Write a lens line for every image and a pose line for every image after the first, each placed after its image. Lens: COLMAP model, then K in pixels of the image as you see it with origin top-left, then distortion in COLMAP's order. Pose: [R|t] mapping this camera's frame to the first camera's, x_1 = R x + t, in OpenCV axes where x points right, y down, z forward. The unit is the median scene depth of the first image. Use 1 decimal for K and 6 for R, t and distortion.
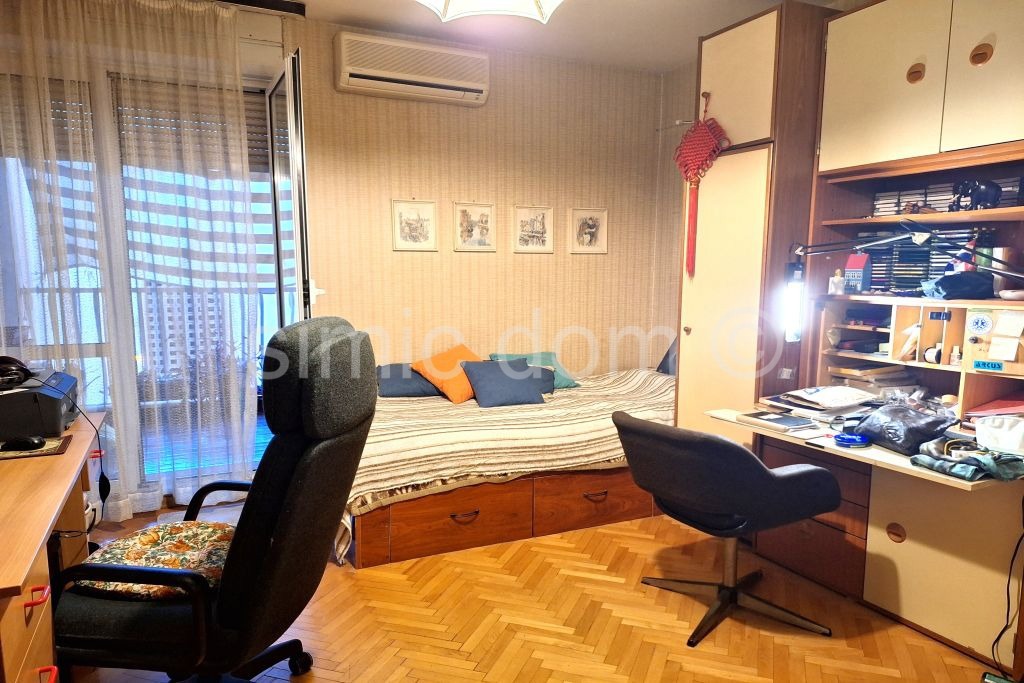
lens RADIAL K [[694.7, 0, 511.7], [0, 694.7, 368.8], [0, 0, 1]] dist [-0.003917, -0.001492]
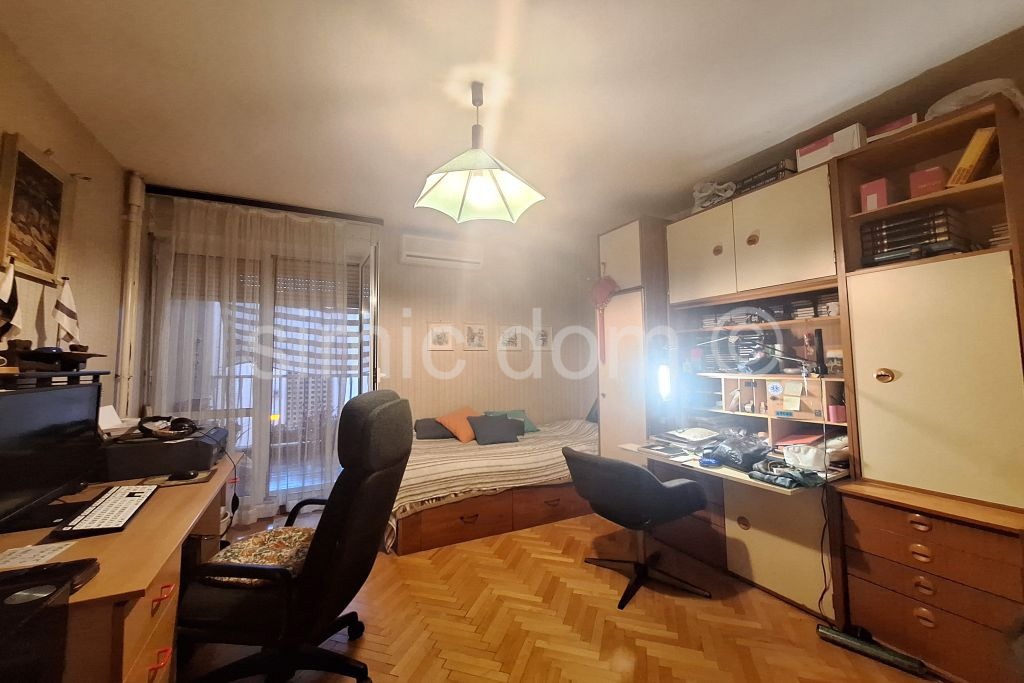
lens RADIAL K [[398.9, 0, 505.3], [0, 398.9, 331.4], [0, 0, 1]] dist [0.001394, 0.000162]
pose [[0.999672, -0.011516, 0.022877, -0.002203], [0.016206, 0.976076, -0.216823, -0.000787], [-0.019833, 0.217123, 0.975943, 0.033909]]
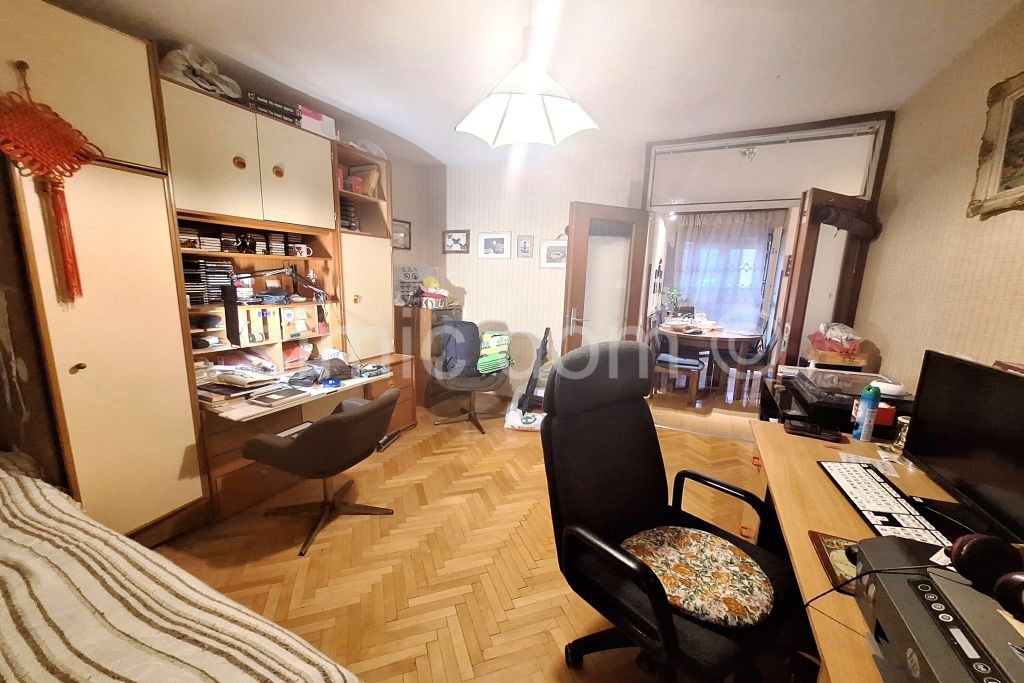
lens RADIAL K [[400.9, 0, 512.2], [0, 400.9, 355.4], [0, 0, 1]] dist [0.000377, 0.000031]
pose [[-0.635091, -0.165661, 0.754464, -0.596668], [0.085188, 0.955752, 0.281568, -0.224256], [-0.767725, 0.243092, -0.592877, 1.231854]]
